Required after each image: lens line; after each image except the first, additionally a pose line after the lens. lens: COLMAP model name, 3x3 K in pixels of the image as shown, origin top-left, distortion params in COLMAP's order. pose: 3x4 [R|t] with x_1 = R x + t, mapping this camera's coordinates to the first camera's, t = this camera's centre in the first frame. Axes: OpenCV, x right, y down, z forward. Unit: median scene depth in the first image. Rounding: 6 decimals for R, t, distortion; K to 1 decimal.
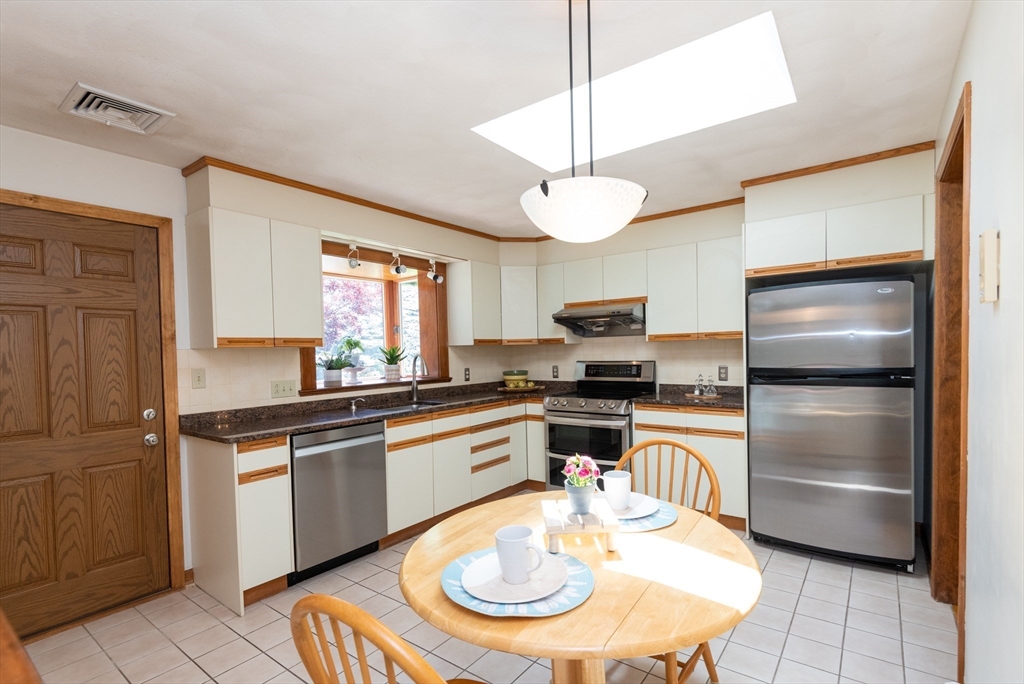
lens RADIAL K [[474.6, 0, 530.1], [0, 474.6, 360.4], [0, 0, 1]] dist [-0.003906, -0.000870]
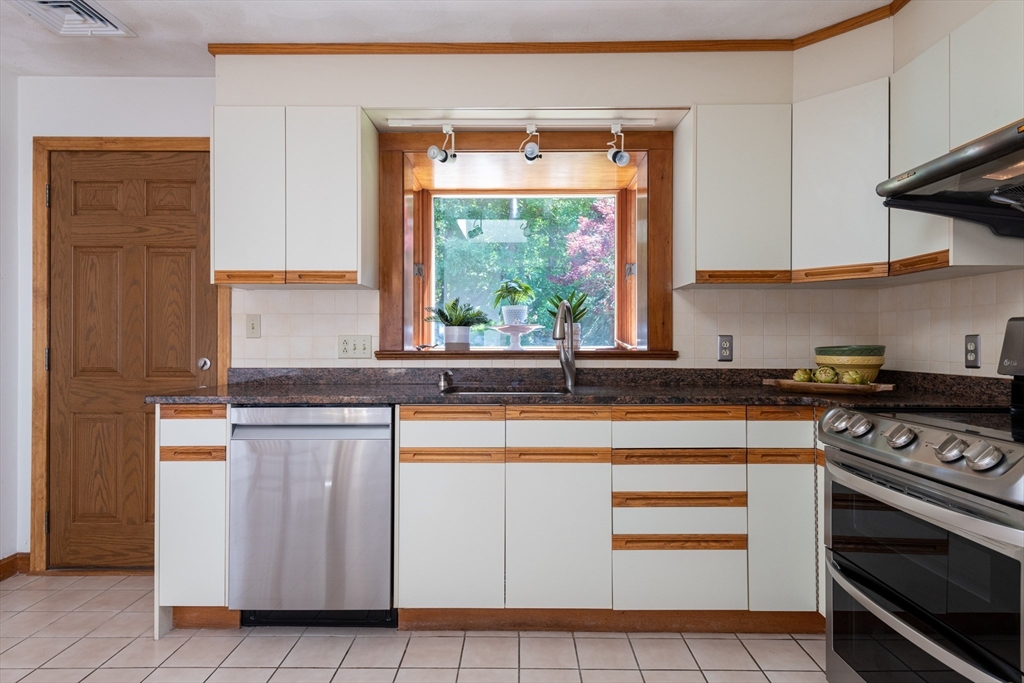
lens RADIAL K [[576.1, 0, 512.0], [0, 576.1, 339.7], [0, 0, 1]] dist [0.018655, -0.000649]
pose [[0.576850, 0.020526, -0.816592, 0.274307], [-0.031913, 0.999487, 0.002580, 0.031949], [0.816226, 0.024571, 0.577209, 0.565286]]
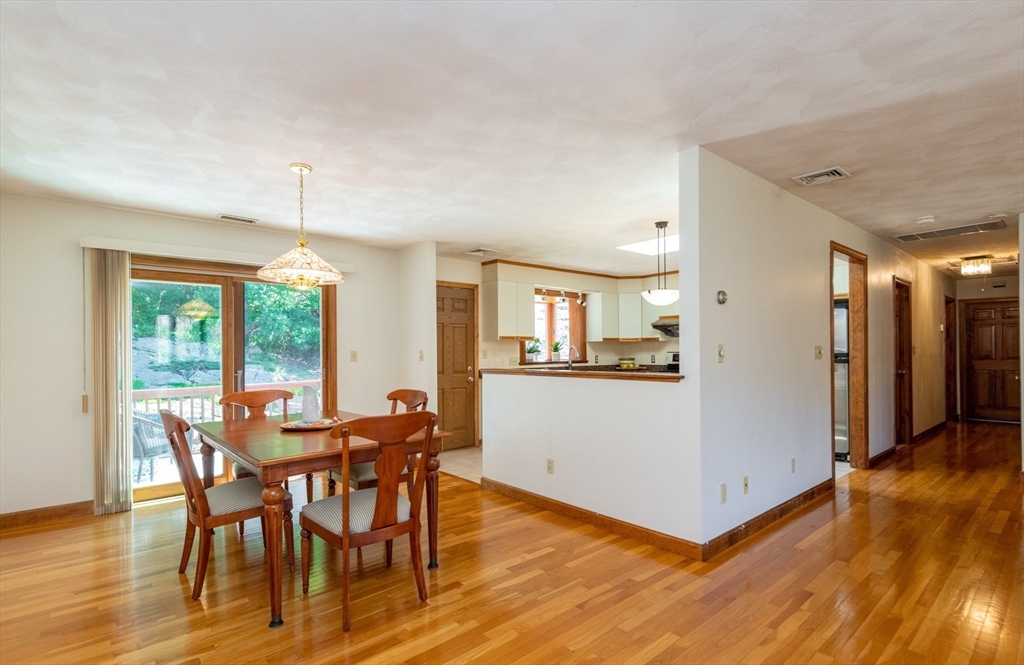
lens RADIAL K [[476.3, 0, 491.6], [0, 476.3, 345.0], [0, 0, 1]] dist [0.002682, -0.000025]
pose [[0.962063, 0.007708, -0.272717, -0.039508], [-0.017709, 0.999257, -0.034229, 0.051020], [0.272250, 0.037760, 0.961485, -0.831690]]
